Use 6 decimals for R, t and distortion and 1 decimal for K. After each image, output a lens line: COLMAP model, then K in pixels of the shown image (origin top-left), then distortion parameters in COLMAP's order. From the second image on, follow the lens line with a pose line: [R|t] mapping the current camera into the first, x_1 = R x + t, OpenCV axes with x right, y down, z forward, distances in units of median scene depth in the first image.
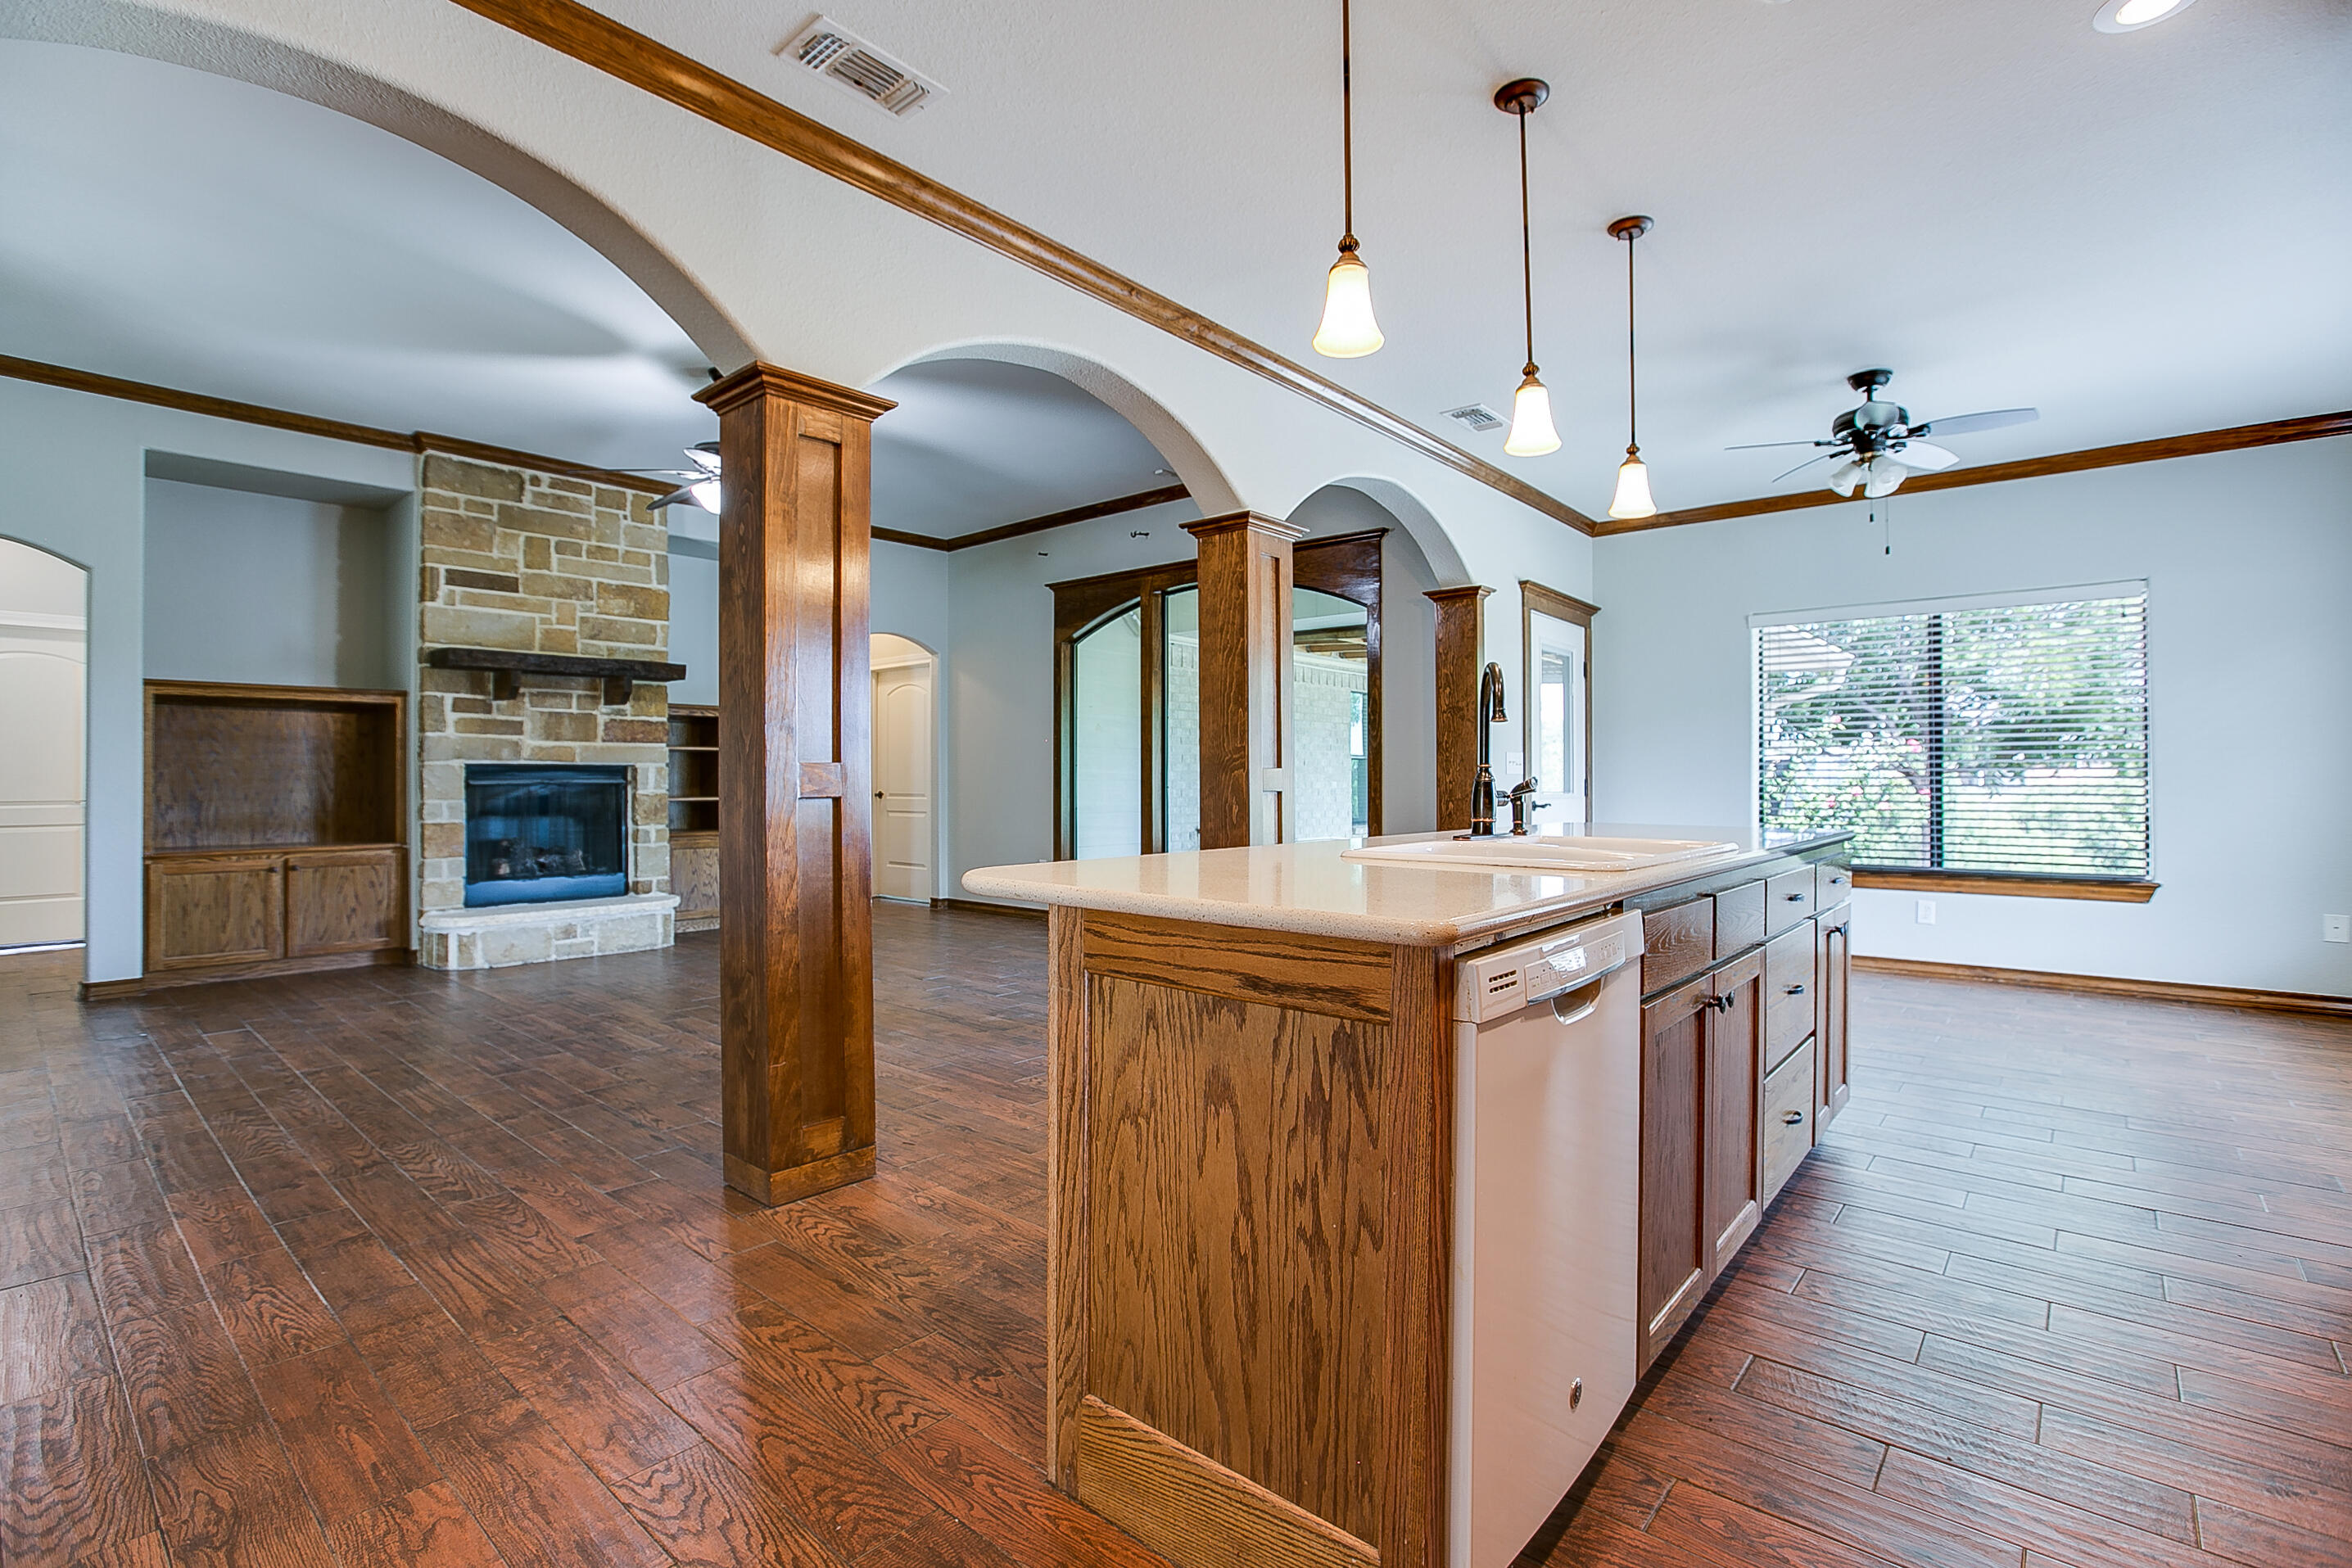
lens RADIAL K [[1082.4, 0, 1135.1], [0, 1082.4, 761.3], [0, 0, 1]] dist [-0.017308, 0.002690]
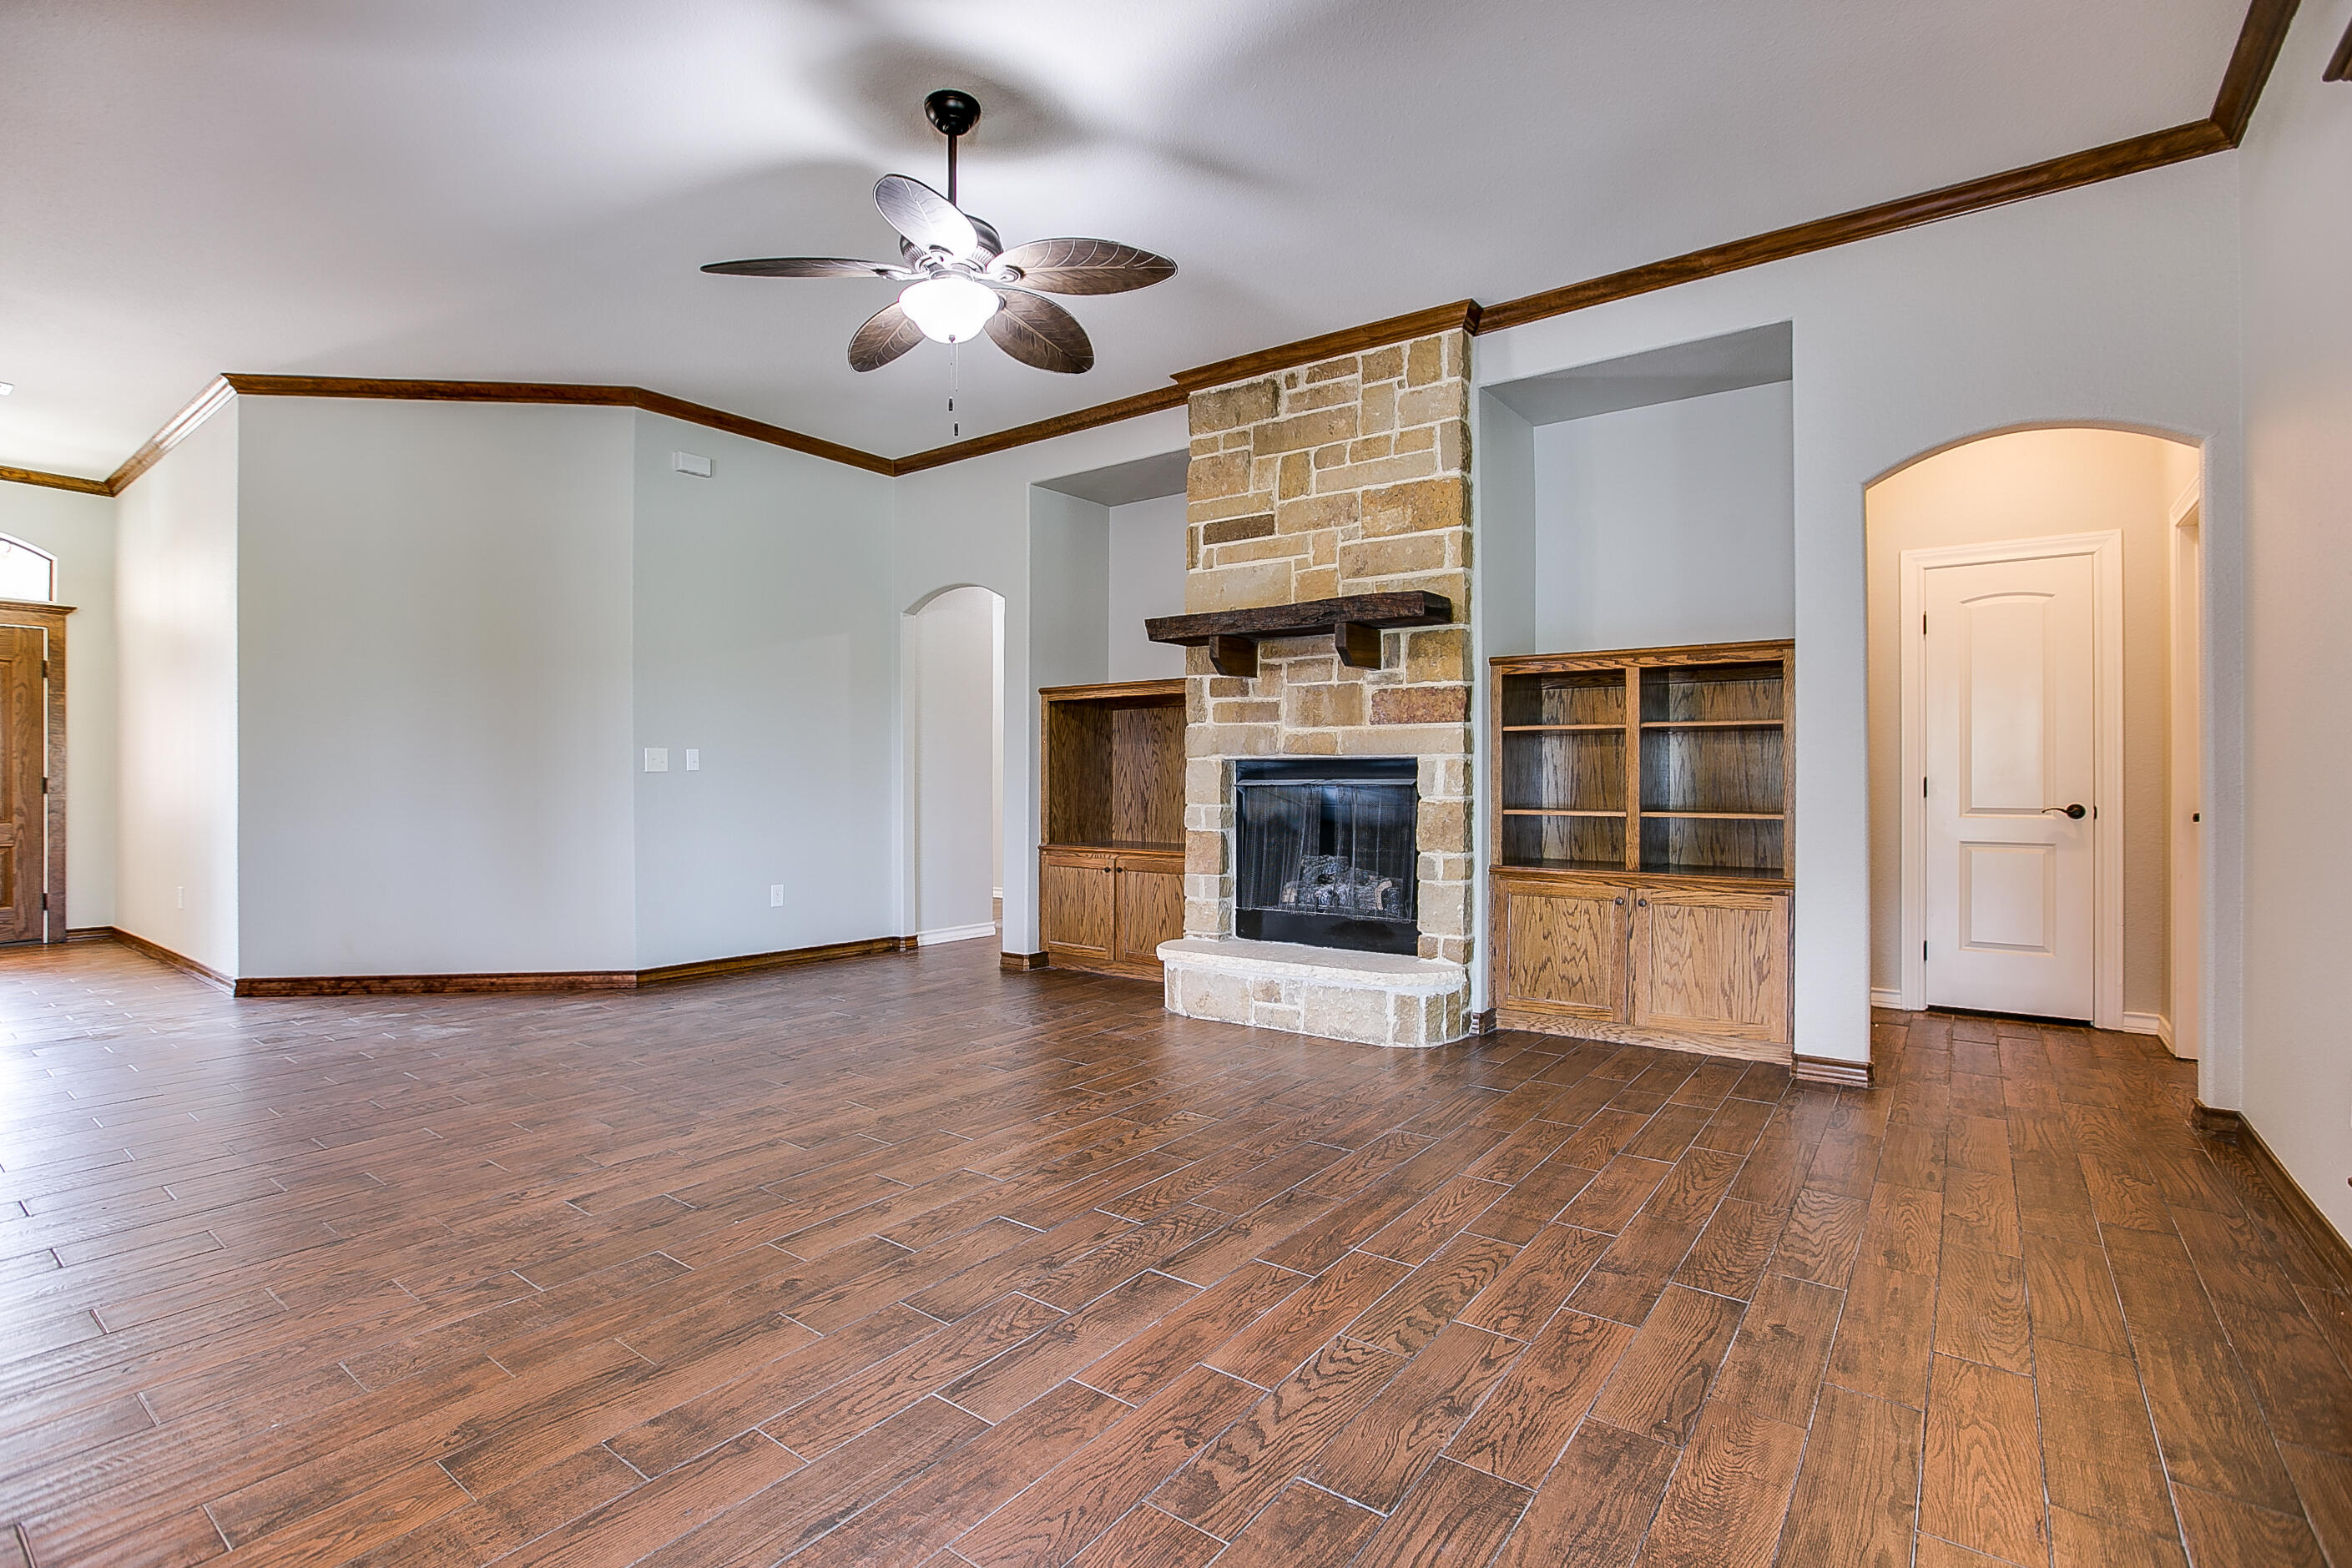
lens RADIAL K [[1107.4, 0, 1178.1], [0, 1107.4, 769.6], [0, 0, 1]] dist [-0.042282, 0.009884]
pose [[0.107396, -0.006455, -0.994195, 0.203036], [0.014259, 0.999886, -0.004951, 0.013439], [0.994114, -0.013645, 0.107475, 0.870678]]
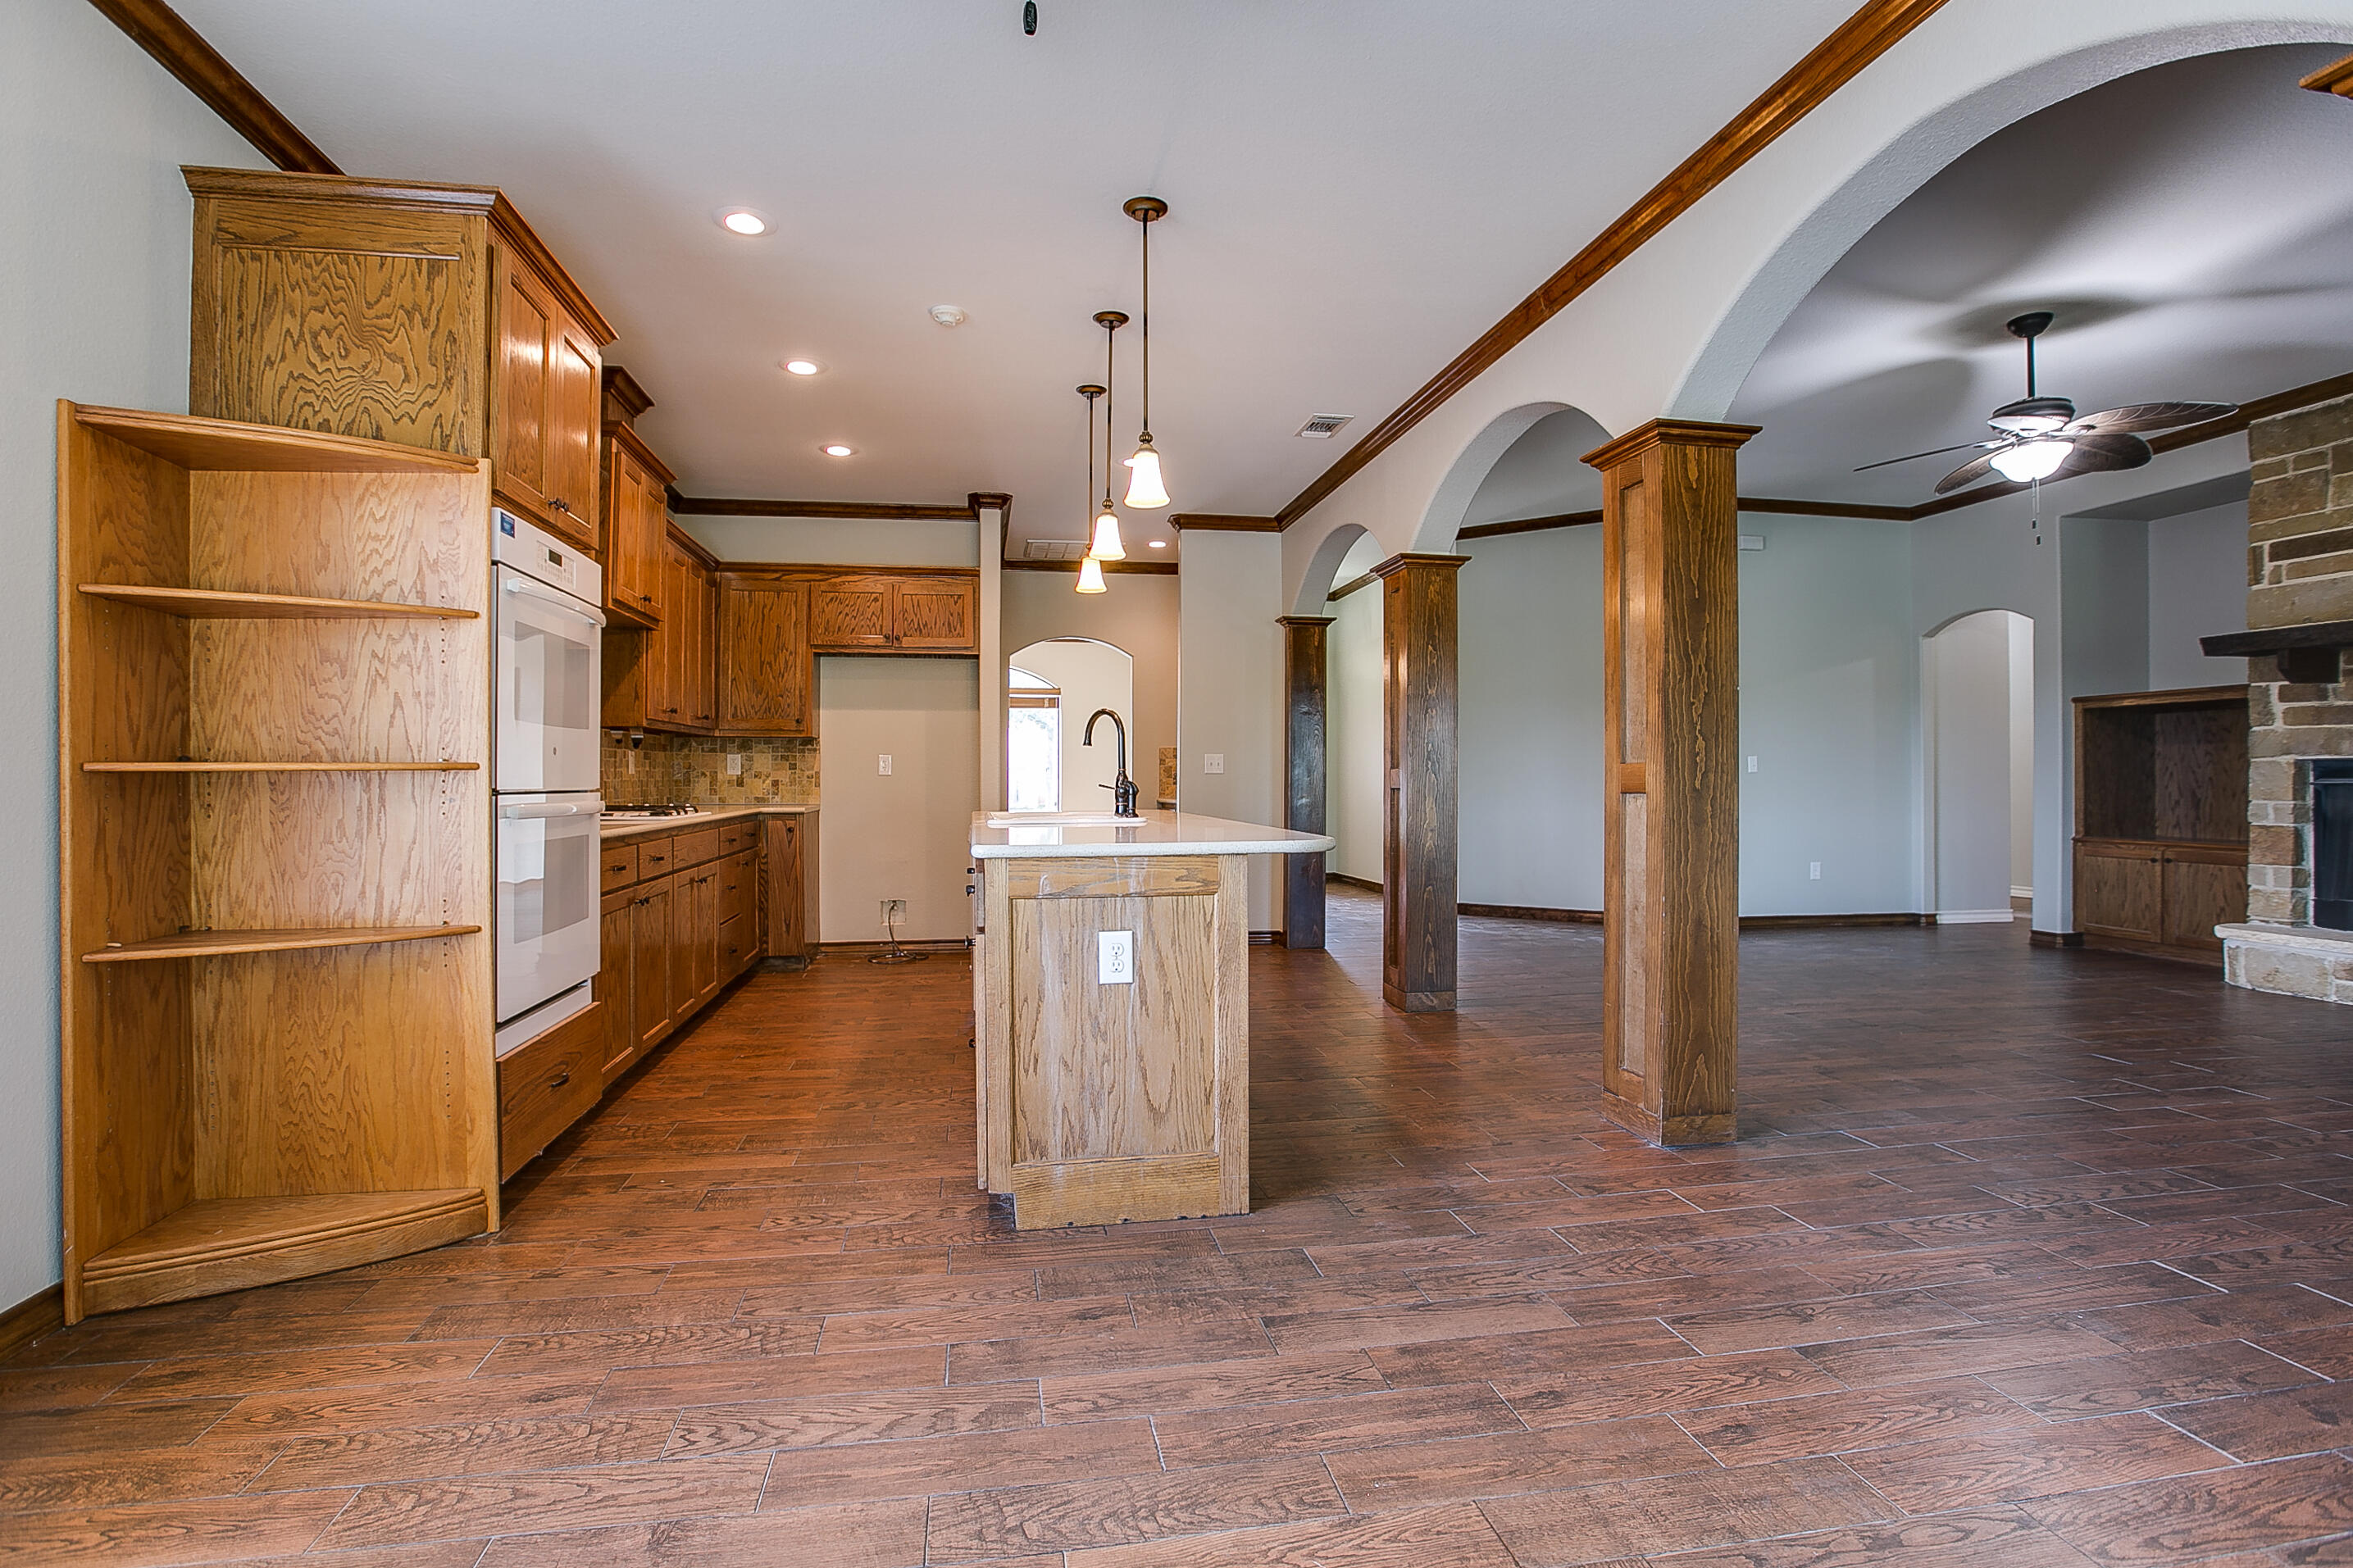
lens RADIAL K [[1107.9, 0, 1173.3], [0, 1107.9, 777.3], [0, 0, 1]] dist [-0.042282, 0.009884]
pose [[-0.620952, 0.000650, -0.783848, 0.624309], [0.015122, 0.999823, -0.011150, 0.012357], [0.783702, -0.018777, -0.620853, 0.818590]]
